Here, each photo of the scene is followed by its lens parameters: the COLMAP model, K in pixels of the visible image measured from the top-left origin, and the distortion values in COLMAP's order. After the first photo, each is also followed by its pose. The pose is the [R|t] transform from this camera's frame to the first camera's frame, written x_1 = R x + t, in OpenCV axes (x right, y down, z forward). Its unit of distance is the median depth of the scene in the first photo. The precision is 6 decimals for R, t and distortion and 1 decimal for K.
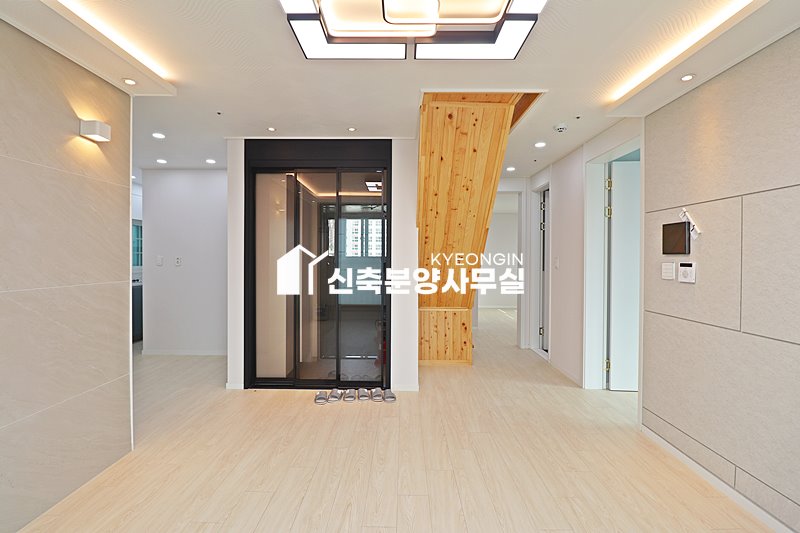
lens RADIAL K [[369.7, 0, 397.1], [0, 369.7, 260.4], [0, 0, 1]] dist [-0.003057, -0.010207]
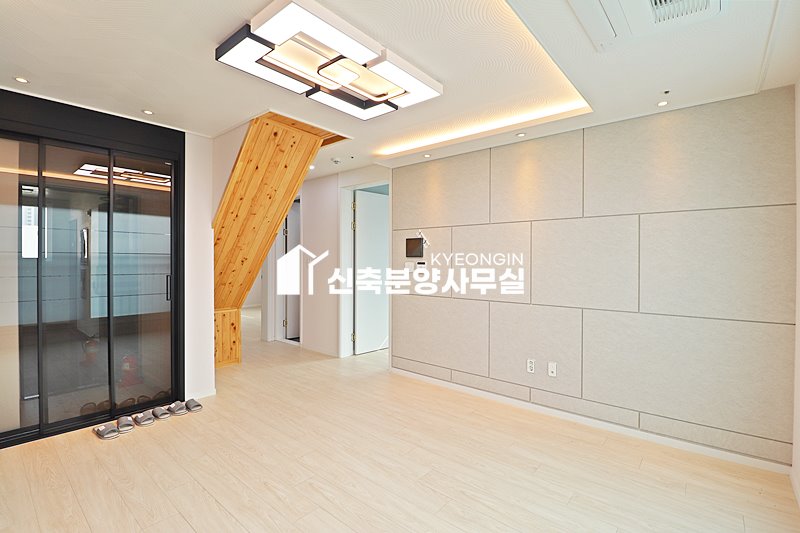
lens RADIAL K [[369.7, 0, 399.8], [0, 369.7, 261.2], [0, 0, 1]] dist [-0.003057, -0.010207]
pose [[0.634335, -0.005039, 0.773041, -0.452279], [0.007028, 0.999975, 0.000751, 0.000524], [-0.773026, 0.004956, 0.634355, -0.009525]]
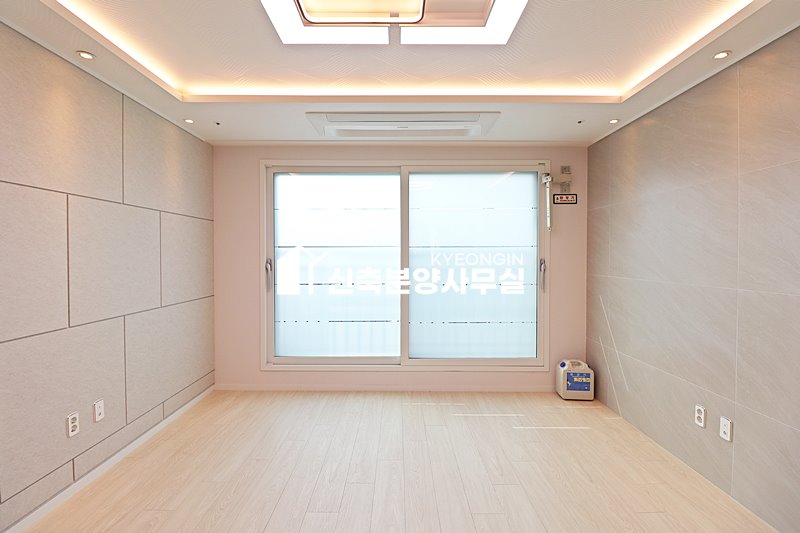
lens RADIAL K [[369.7, 0, 397.6], [0, 369.7, 260.9], [0, 0, 1]] dist [-0.003057, -0.010207]
pose [[-0.999875, -0.008358, -0.013424, 0.019768], [-0.008673, 0.999685, 0.023556, -0.012132], [0.013223, 0.023669, -0.999632, 1.013753]]
